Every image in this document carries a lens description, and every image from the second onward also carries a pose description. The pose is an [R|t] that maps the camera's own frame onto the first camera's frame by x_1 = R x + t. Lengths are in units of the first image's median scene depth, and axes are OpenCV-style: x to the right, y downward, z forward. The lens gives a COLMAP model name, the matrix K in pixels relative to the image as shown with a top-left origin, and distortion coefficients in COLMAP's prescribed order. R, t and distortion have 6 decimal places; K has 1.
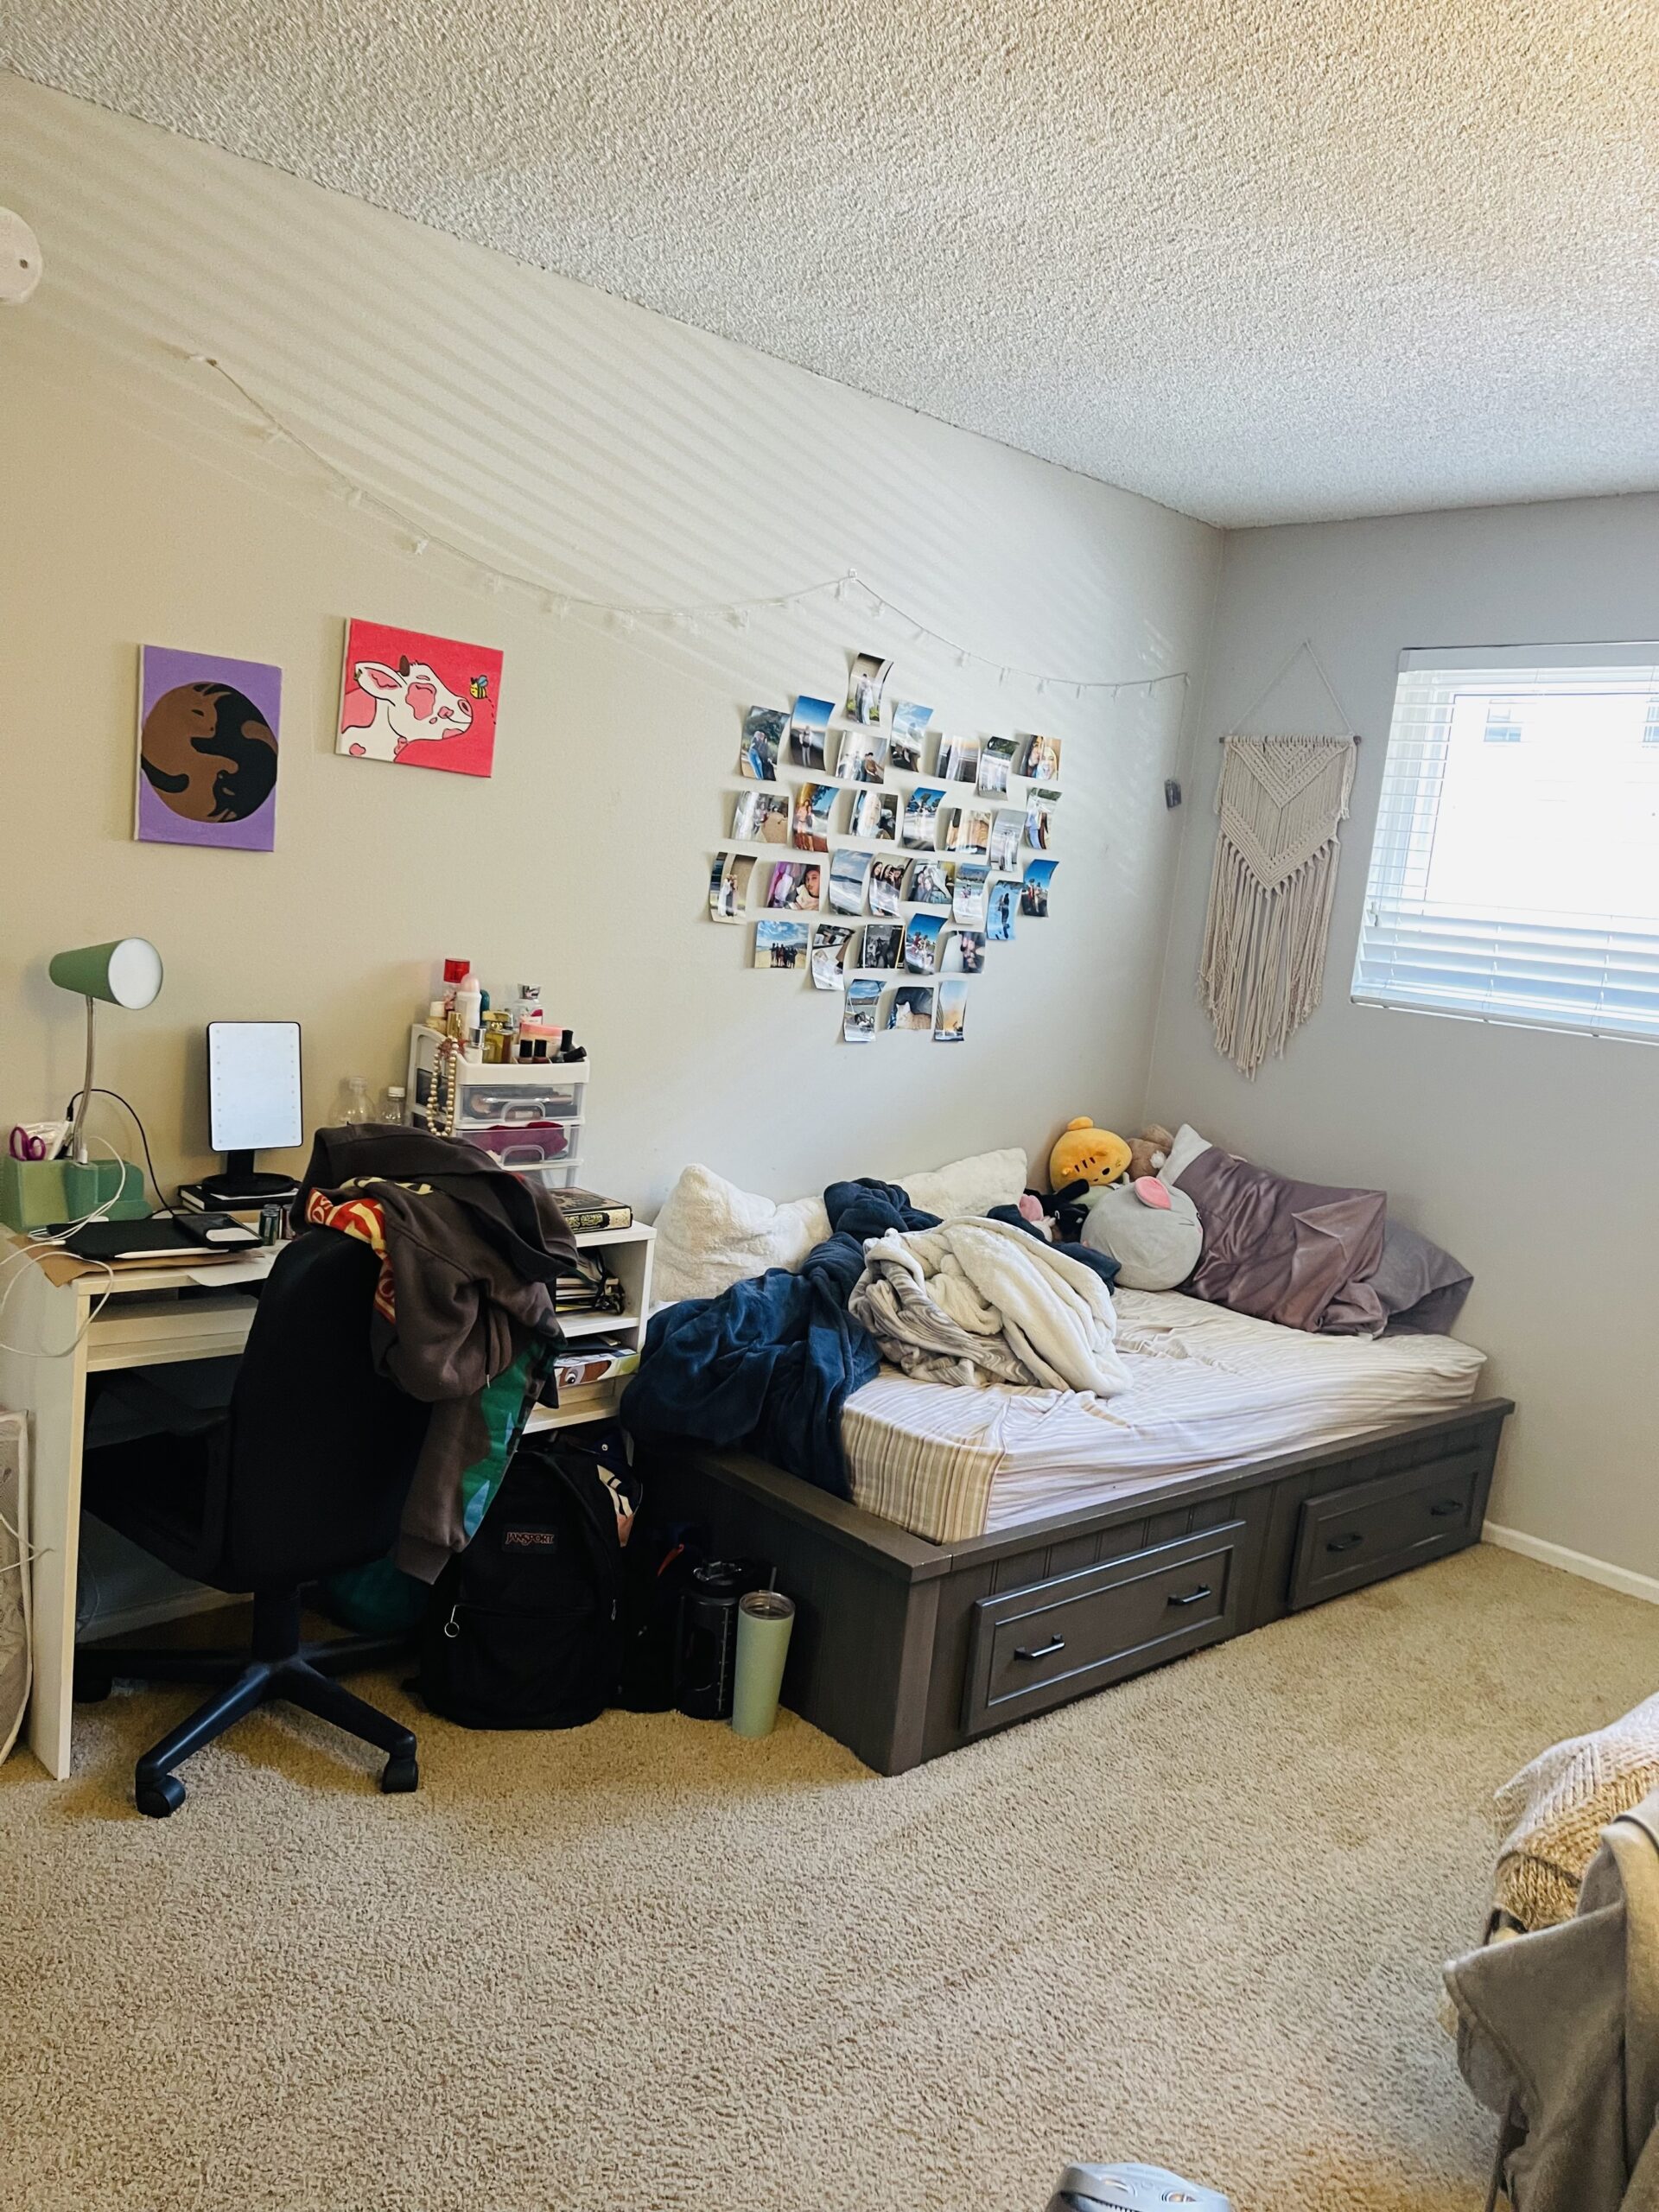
lens RADIAL K [[1660.7, 0, 829.5], [0, 1660.7, 1106.0], [0, 0, 1]] dist [0.034381, -0.052445]
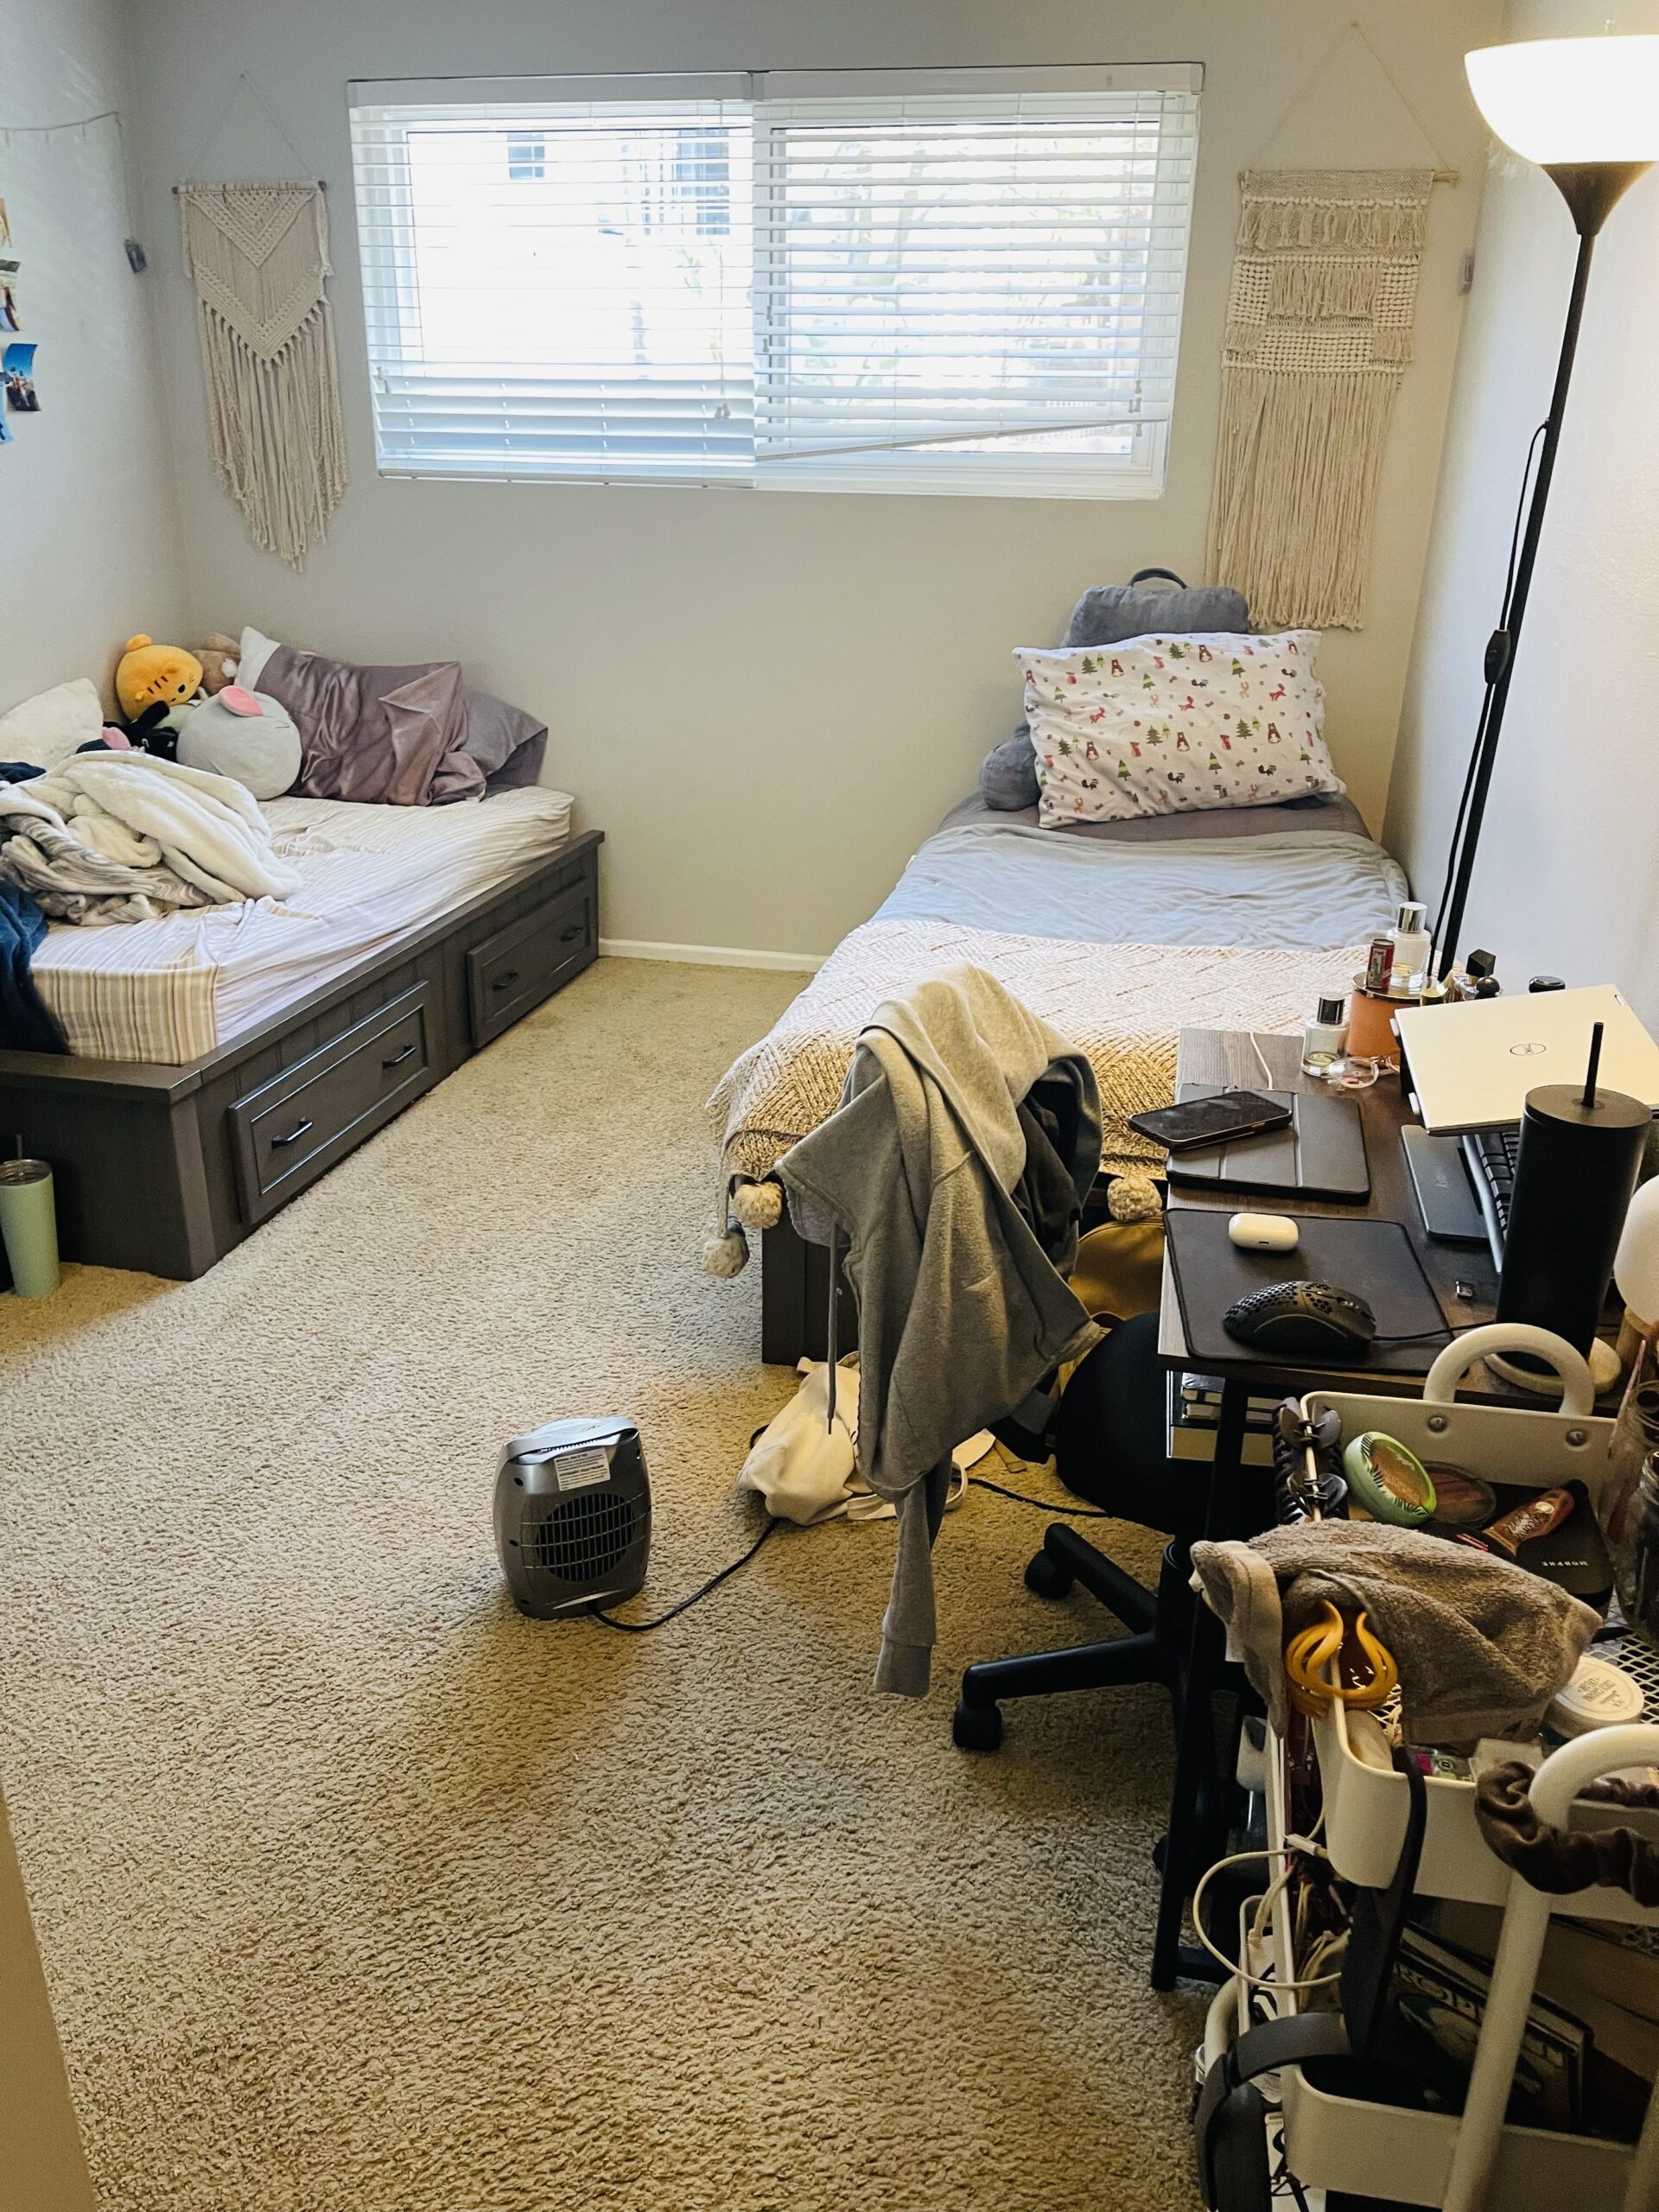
lens RADIAL K [[1660.7, 0, 829.5], [0, 1660.7, 1106.0], [0, 0, 1]] dist [0.034381, -0.052445]
pose [[0.821930, -0.296227, 0.486498, -0.097674], [0.142315, 0.933836, 0.328172, 0.001430], [-0.551522, -0.200498, 0.809706, -0.064110]]
